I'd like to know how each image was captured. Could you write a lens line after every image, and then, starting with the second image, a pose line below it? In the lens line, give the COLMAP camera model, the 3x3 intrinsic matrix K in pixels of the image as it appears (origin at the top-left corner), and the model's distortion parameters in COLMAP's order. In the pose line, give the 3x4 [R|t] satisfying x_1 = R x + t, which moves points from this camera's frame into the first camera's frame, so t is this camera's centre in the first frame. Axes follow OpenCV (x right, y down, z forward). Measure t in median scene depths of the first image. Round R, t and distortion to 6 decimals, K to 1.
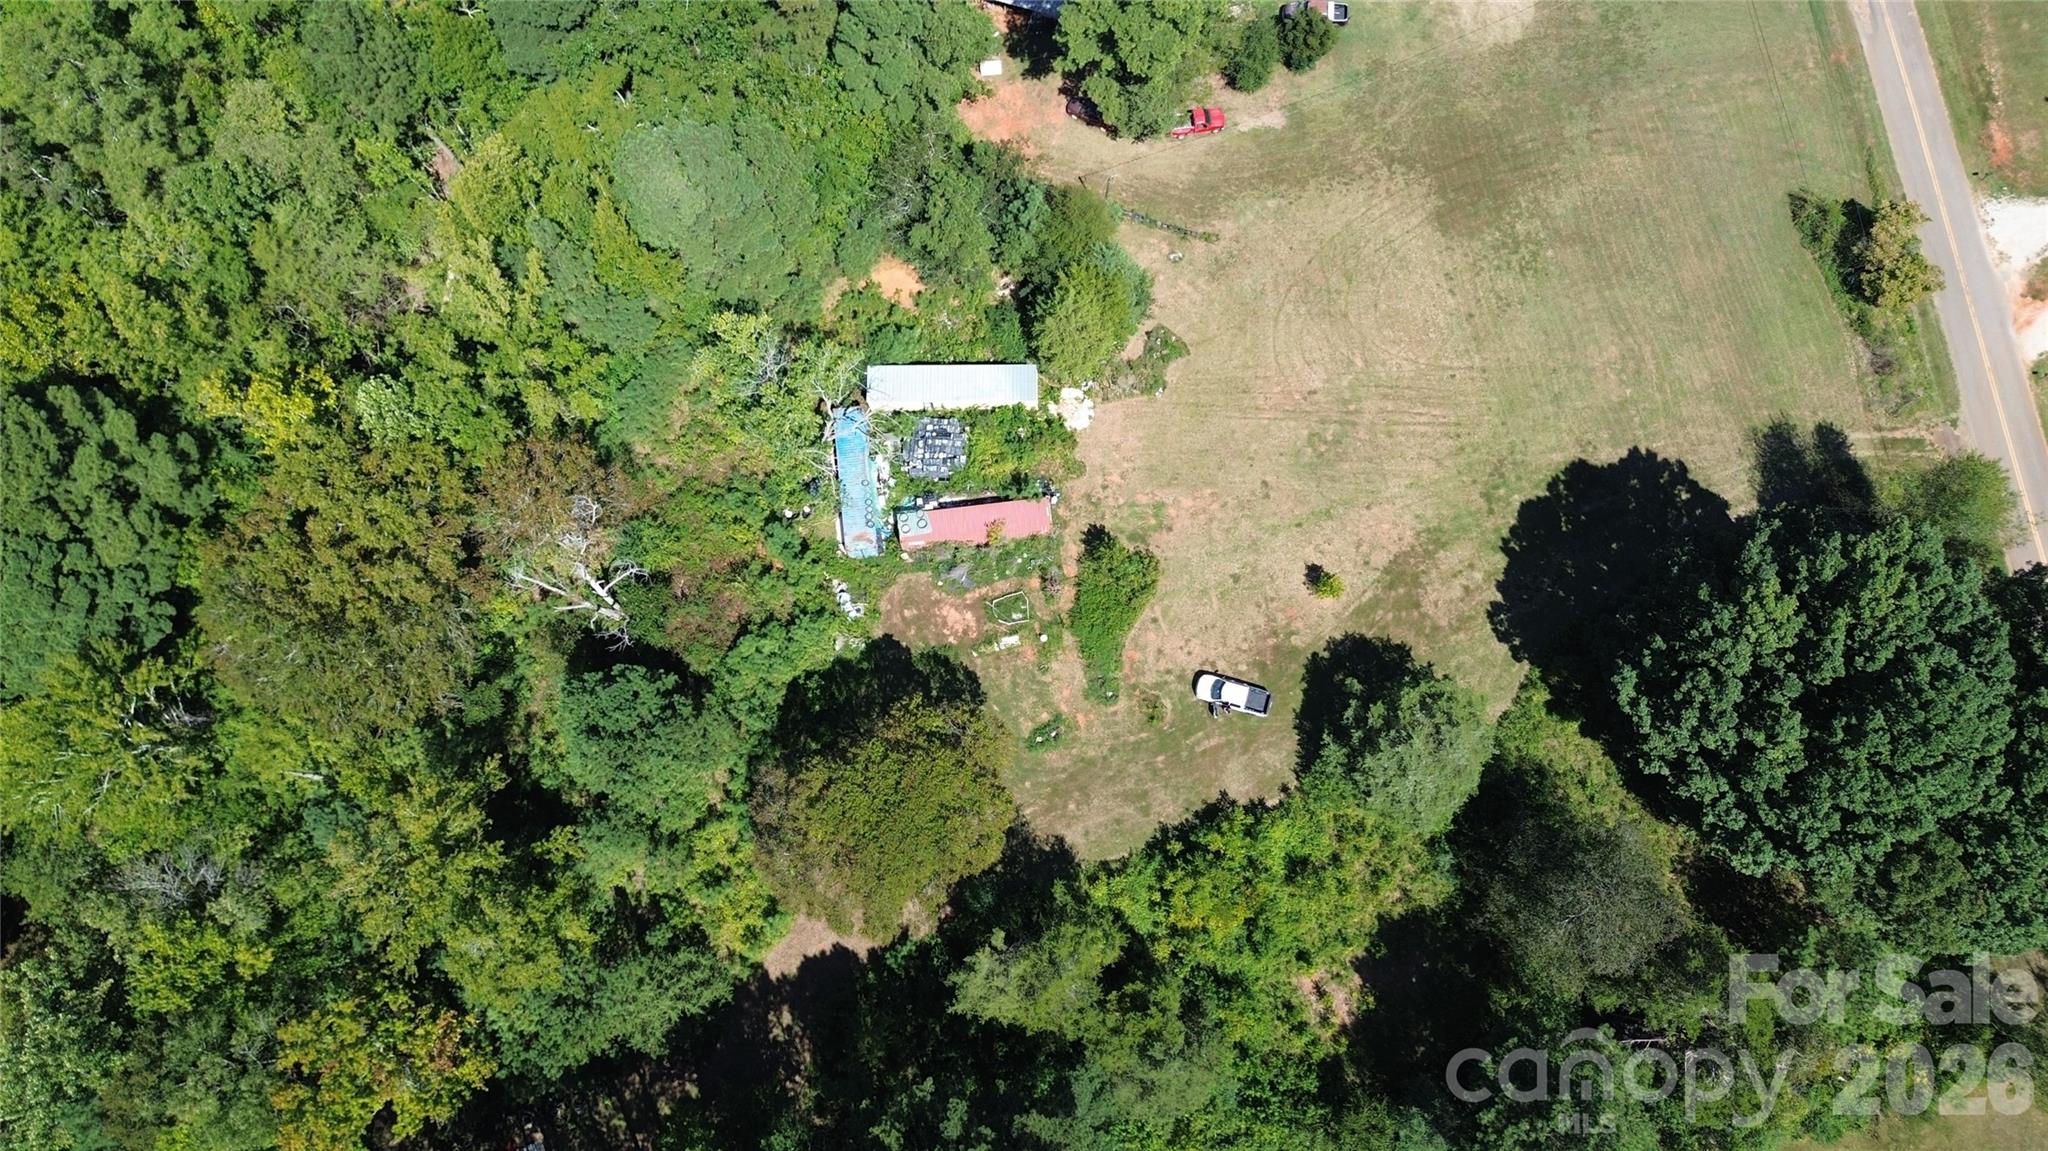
lens RADIAL K [[1449.9, 0, 1036.9], [0, 1449.9, 563.5], [0, 0, 1]] dist [0.075573, -0.077424]
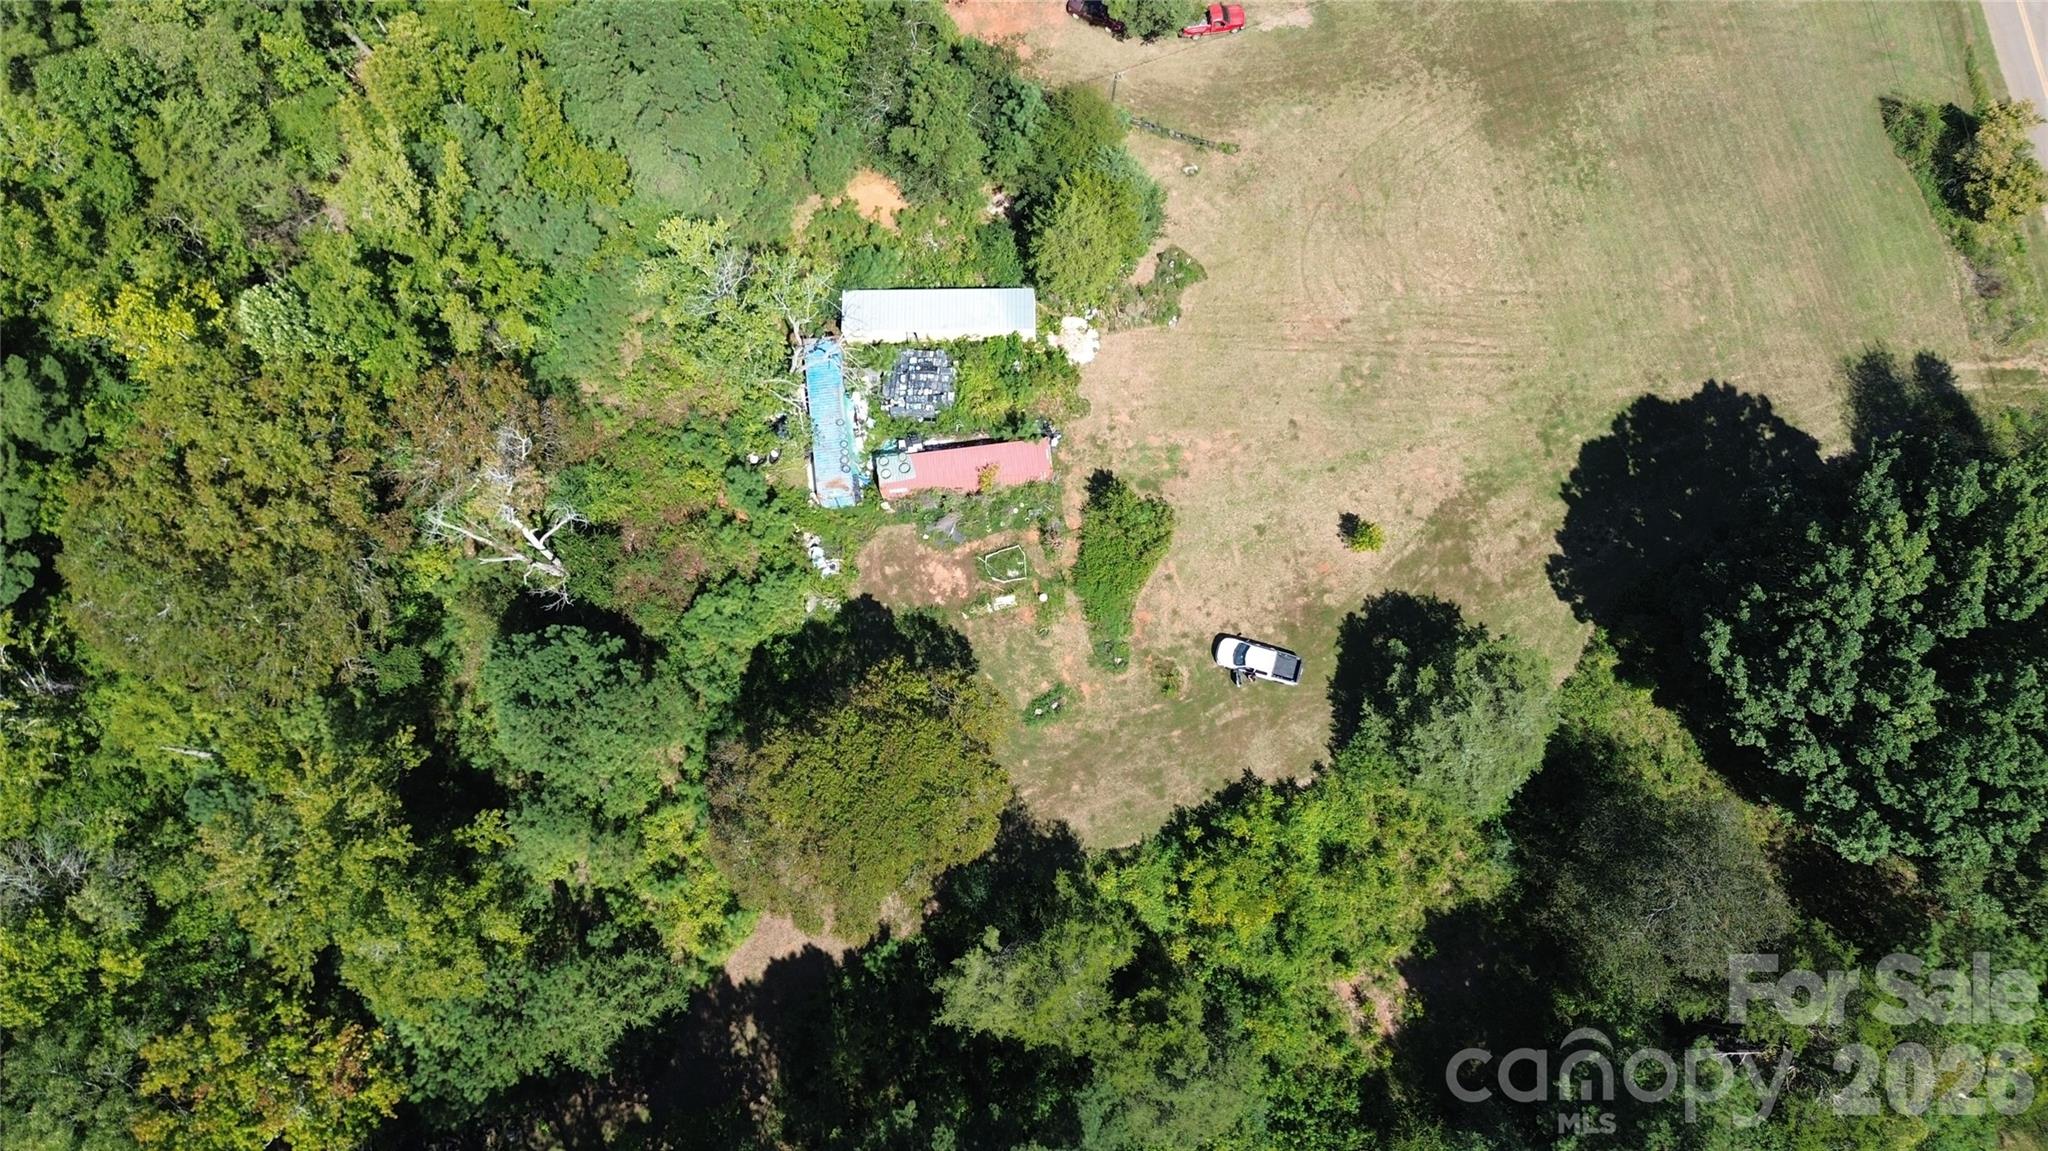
lens RADIAL K [[1449.9, 0, 1036.9], [0, 1449.9, 563.5], [0, 0, 1]] dist [0.075573, -0.077424]
pose [[0.999993, -0.002649, 0.002815, -0.001589], [0.002646, 0.999996, 0.000907, 0.031325], [-0.002817, -0.000900, 0.999996, 0.123226]]
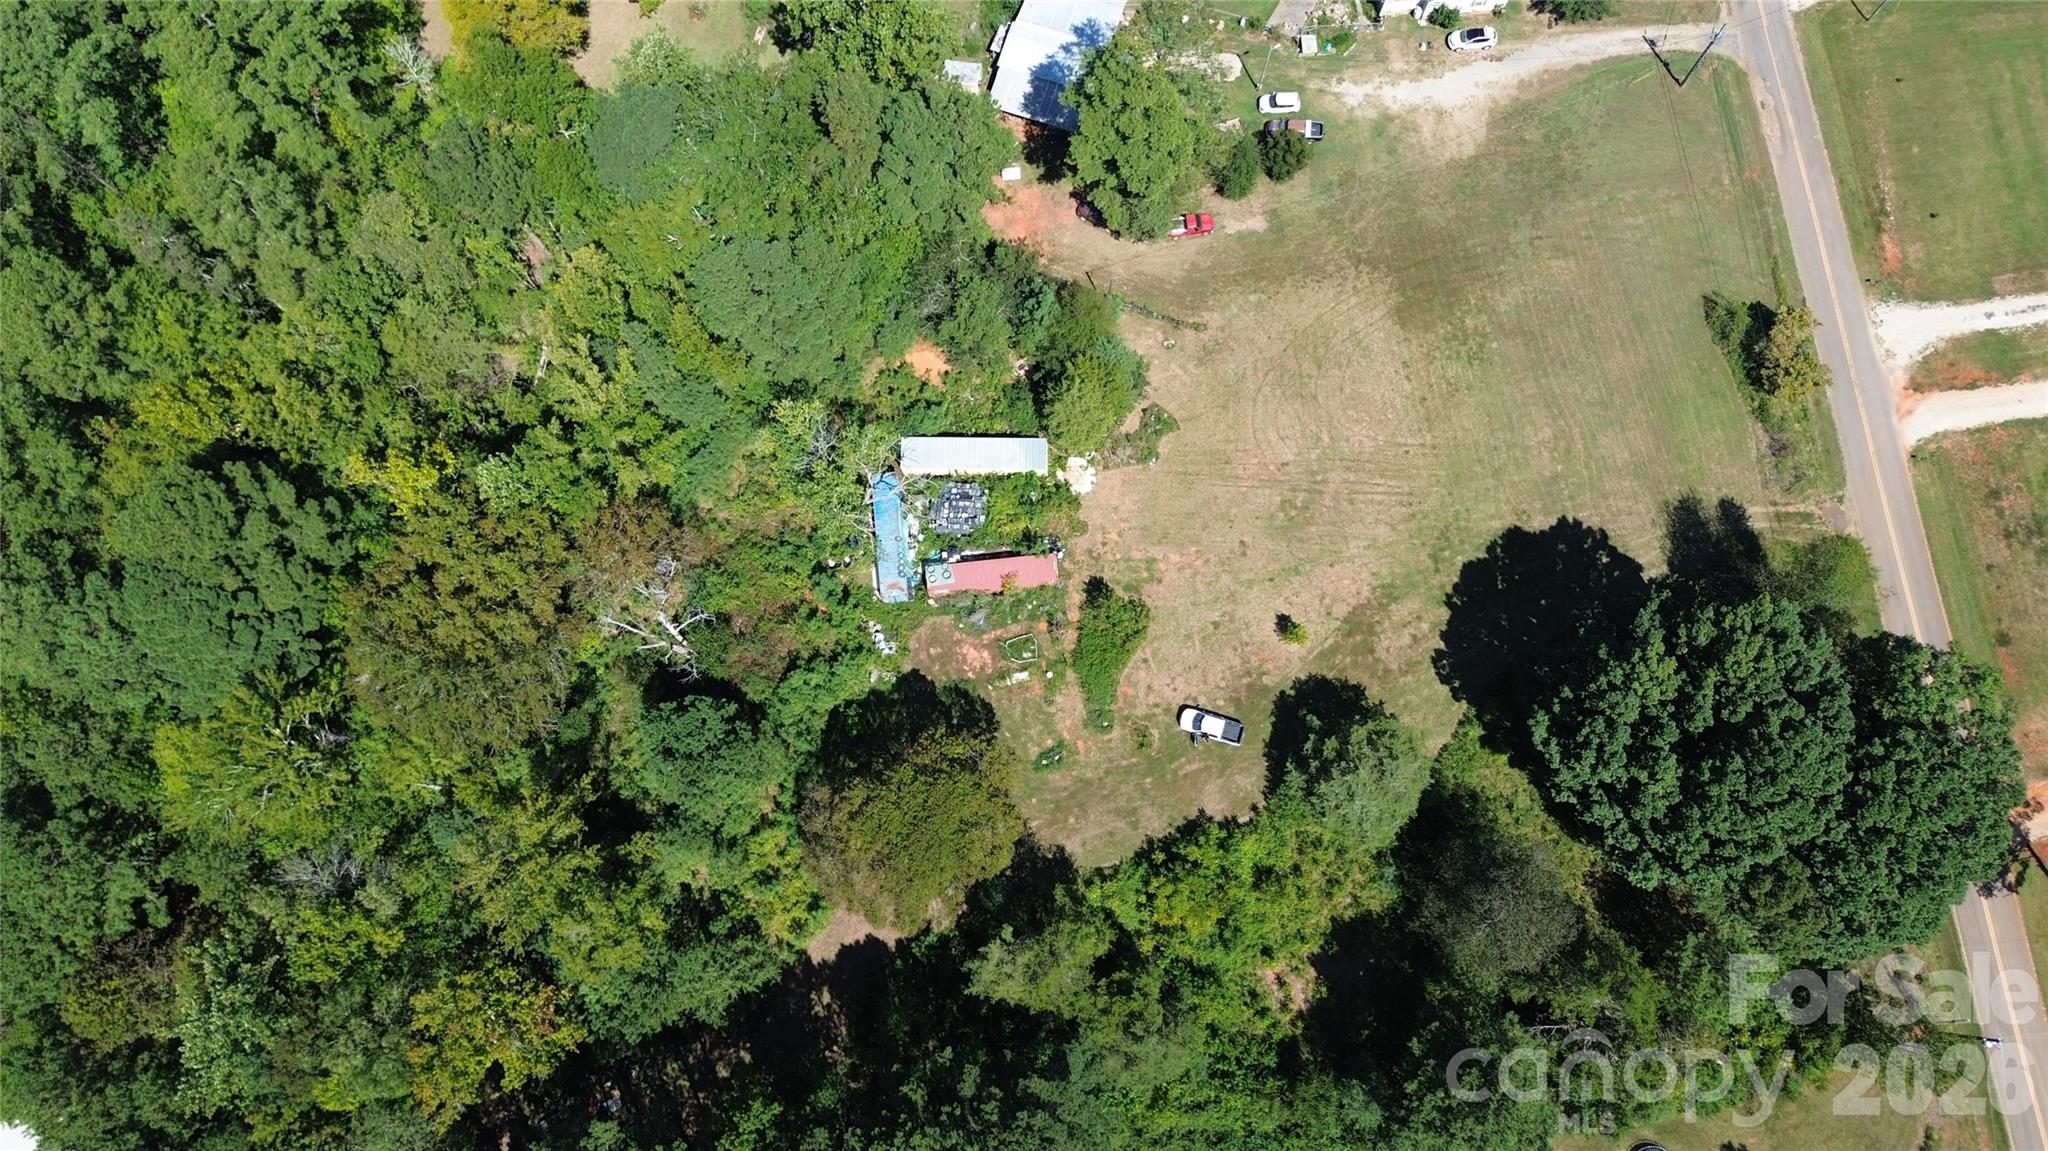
lens RADIAL K [[1449.9, 0, 1036.9], [0, 1449.9, 563.5], [0, 0, 1]] dist [0.075573, -0.077424]
pose [[0.999870, 0.013733, -0.008471, 0.003216], [-0.013701, 0.999899, 0.003782, -0.043948], [0.008522, -0.003666, 0.999957, -0.169865]]
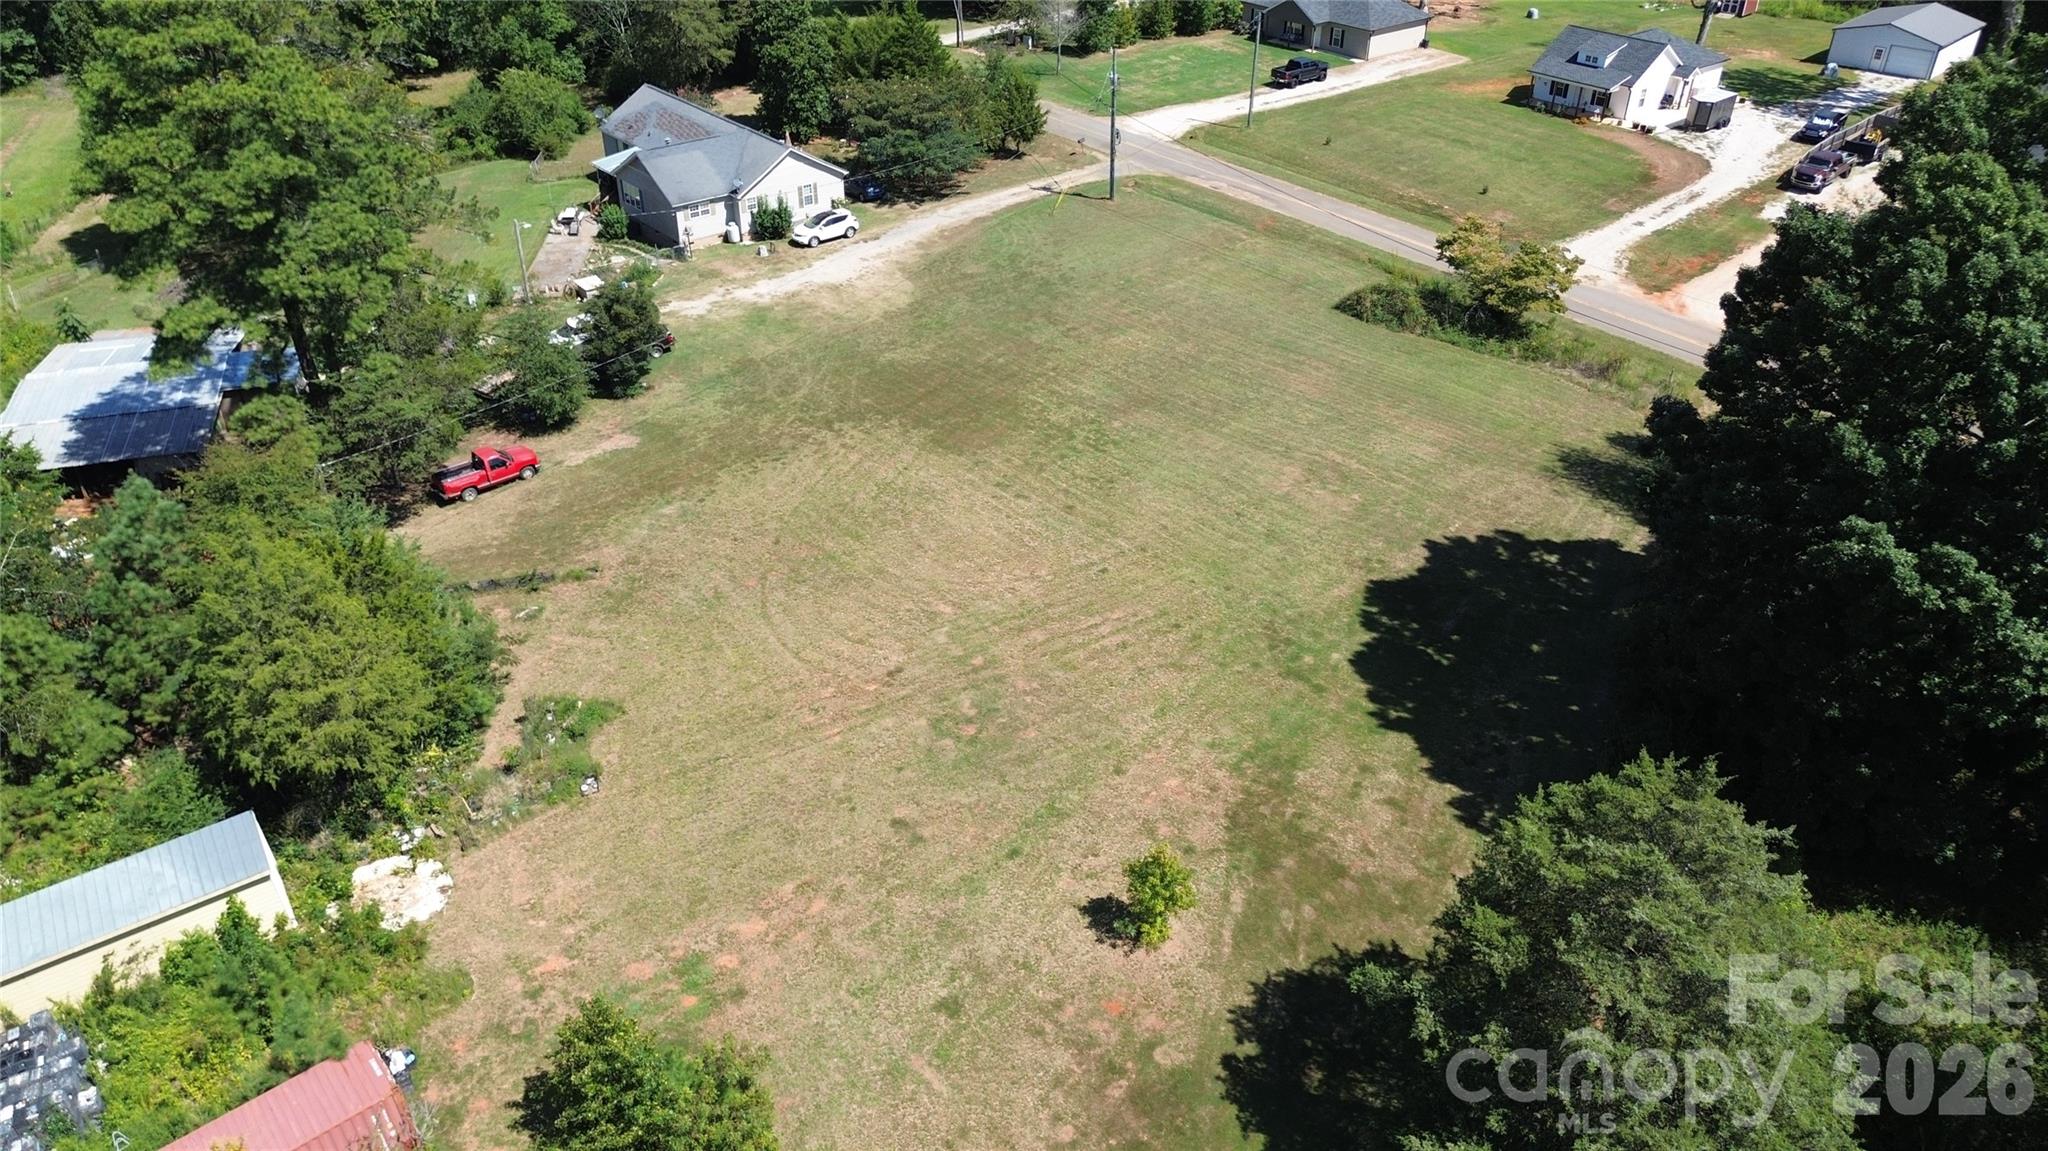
lens RADIAL K [[1455.1, 0, 1041.0], [0, 1455.1, 563.1], [0, 0, 1]] dist [0.071728, -0.070511]
pose [[0.830021, -0.289012, 0.477009, 0.005836], [0.535956, 0.649972, -0.538783, 0.165173], [-0.154328, 0.702857, 0.694388, 0.677599]]
